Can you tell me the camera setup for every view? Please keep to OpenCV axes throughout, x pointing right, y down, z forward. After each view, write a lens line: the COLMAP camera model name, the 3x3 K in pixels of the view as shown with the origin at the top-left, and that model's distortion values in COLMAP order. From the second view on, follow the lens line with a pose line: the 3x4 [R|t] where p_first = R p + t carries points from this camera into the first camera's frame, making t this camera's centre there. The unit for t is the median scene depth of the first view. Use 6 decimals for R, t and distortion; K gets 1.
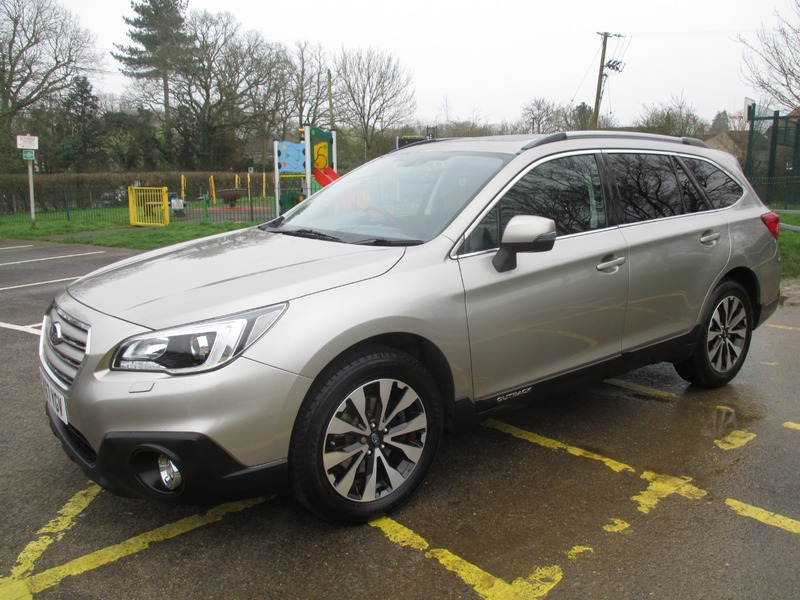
lens RADIAL K [[667.6, 0, 401.3], [0, 667.6, 327.6], [0, 0, 1]] dist [-0.035006, 0.004360]
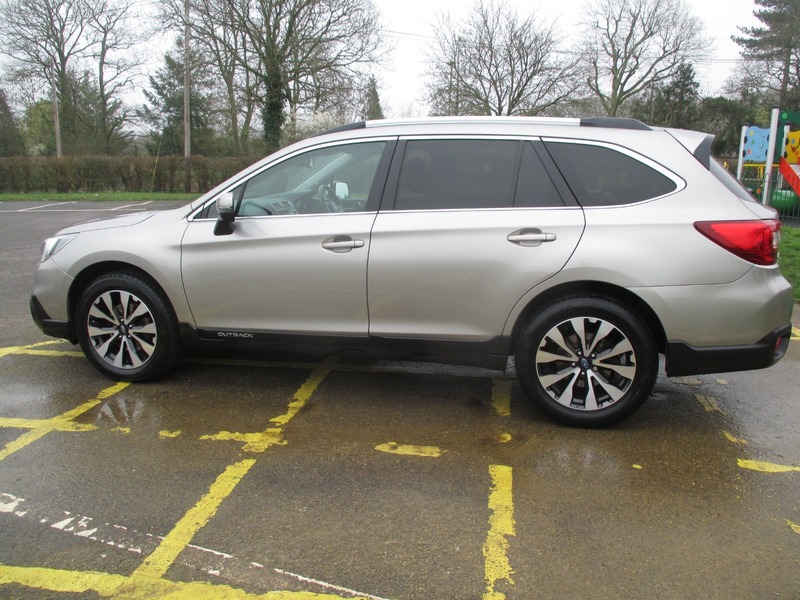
lens RADIAL K [[667.8, 0, 400.7], [0, 667.8, 332.5], [0, 0, 1]] dist [-0.036686, 0.004096]
pose [[0.615157, 0.208103, -0.760444, 0.263171], [-0.187430, 0.975484, 0.115331, -0.021604], [0.765802, 0.071583, 0.639080, 0.085773]]
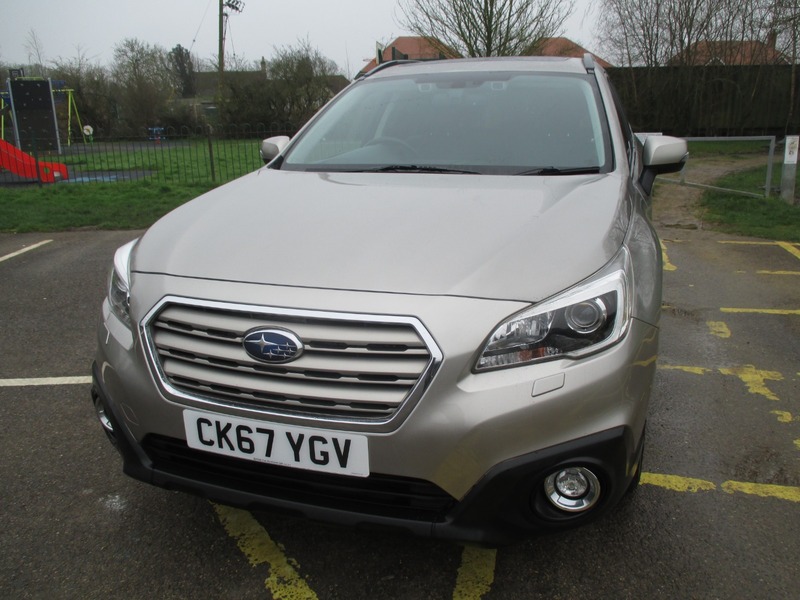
lens RADIAL K [[667.7, 0, 405.4], [0, 667.7, 321.2], [0, 0, 1]] dist [-0.030319, -0.005087]
pose [[0.830867, -0.177141, 0.527523, -0.127168], [0.142134, 0.984092, 0.106590, -0.010626], [-0.538013, -0.013583, 0.842827, 0.070850]]
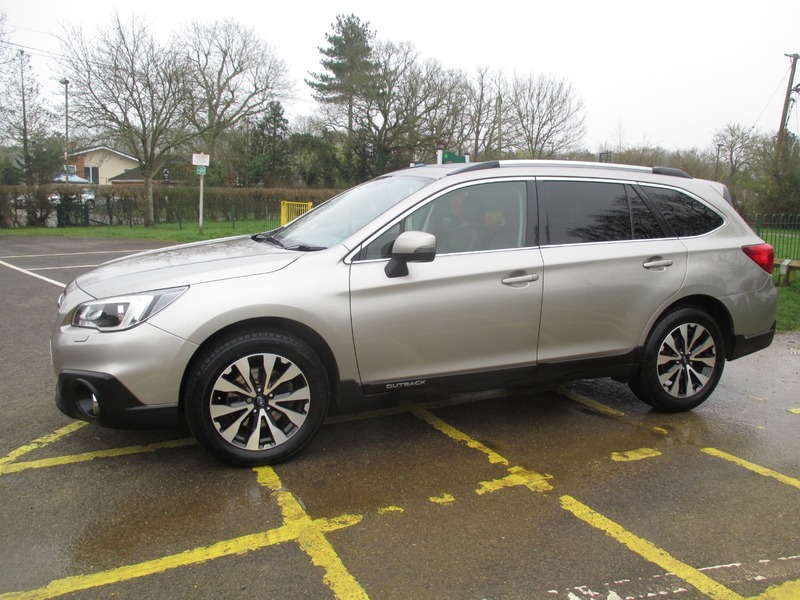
lens RADIAL K [[667.8, 0, 400.7], [0, 667.8, 332.5], [0, 0, 1]] dist [-0.036686, 0.004096]
pose [[0.962746, 0.082307, -0.257575, 0.090133], [-0.088758, 0.995962, -0.013498, 0.005333], [0.255424, 0.035857, 0.966164, -0.026296]]
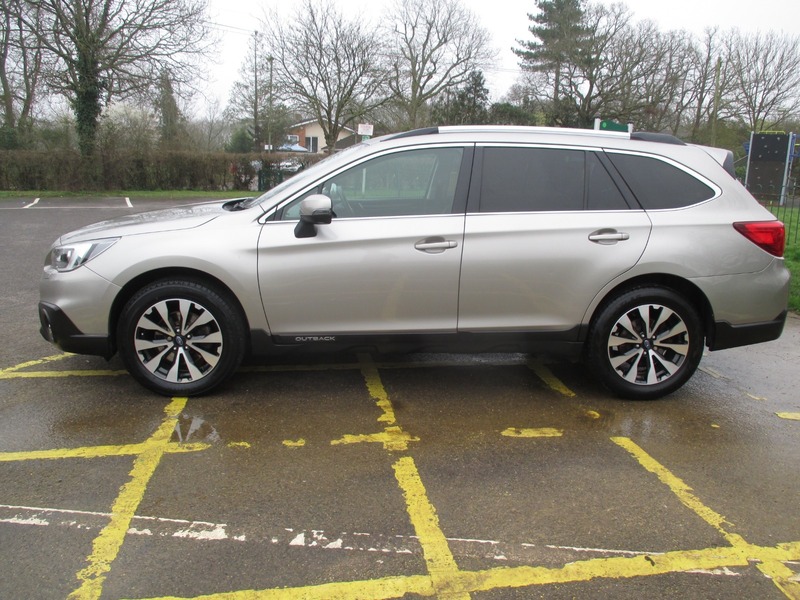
lens RADIAL K [[667.8, 0, 400.7], [0, 667.8, 332.5], [0, 0, 1]] dist [-0.036686, 0.004096]
pose [[0.828546, 0.170219, -0.533420, 0.191879], [-0.159694, 0.984941, 0.066256, -0.003818], [0.536665, 0.030287, 0.843251, 0.006561]]
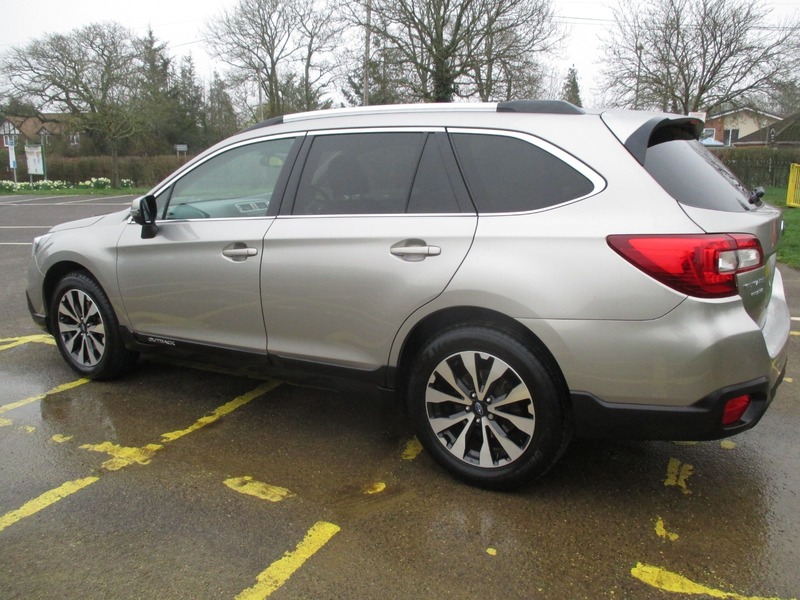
lens RADIAL K [[667.6, 0, 401.3], [0, 667.6, 327.6], [0, 0, 1]] dist [-0.035006, 0.004360]
pose [[0.348396, 0.239195, -0.906315, 0.283434], [-0.203282, 0.963162, 0.176054, -0.045455], [0.915039, 0.122901, 0.384186, 0.184989]]
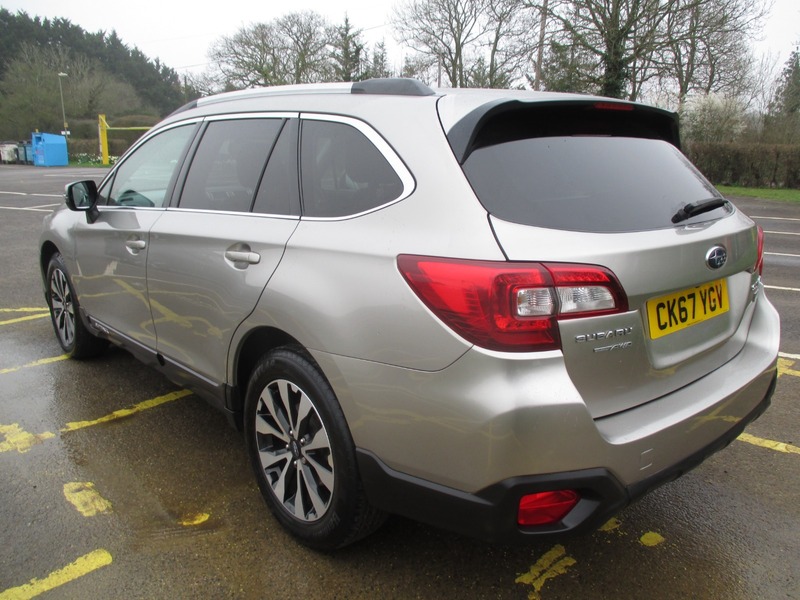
lens RADIAL K [[667.7, 0, 405.4], [0, 667.7, 321.2], [0, 0, 1]] dist [-0.030319, -0.005087]
pose [[0.072824, 0.268026, -0.960655, 0.272099], [-0.232975, 0.941136, 0.244919, -0.066753], [0.969752, 0.205973, 0.130981, 0.273524]]
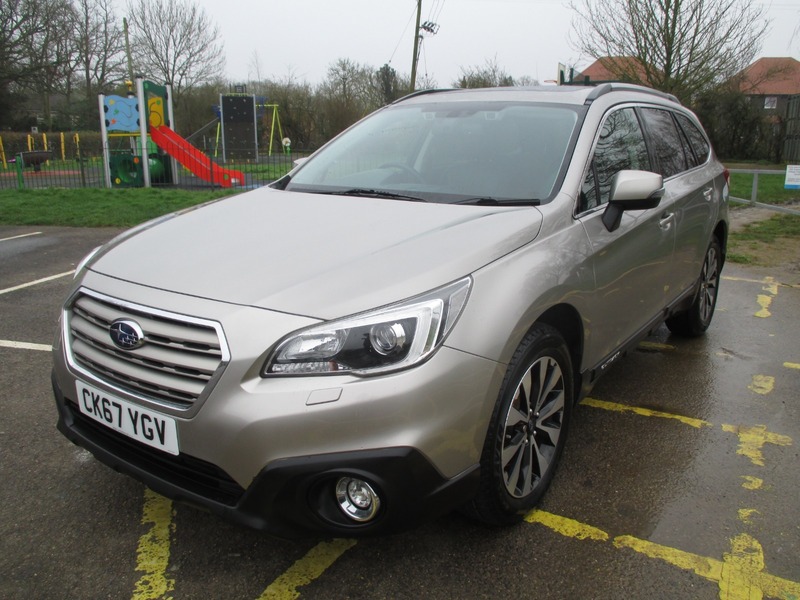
lens RADIAL K [[667.7, 0, 405.4], [0, 667.7, 321.2], [0, 0, 1]] dist [-0.030319, -0.005087]
pose [[0.955447, -0.072091, 0.286223, -0.075088], [0.059131, 0.996806, 0.053680, -0.004744], [-0.289178, -0.034364, 0.956658, 0.035364]]
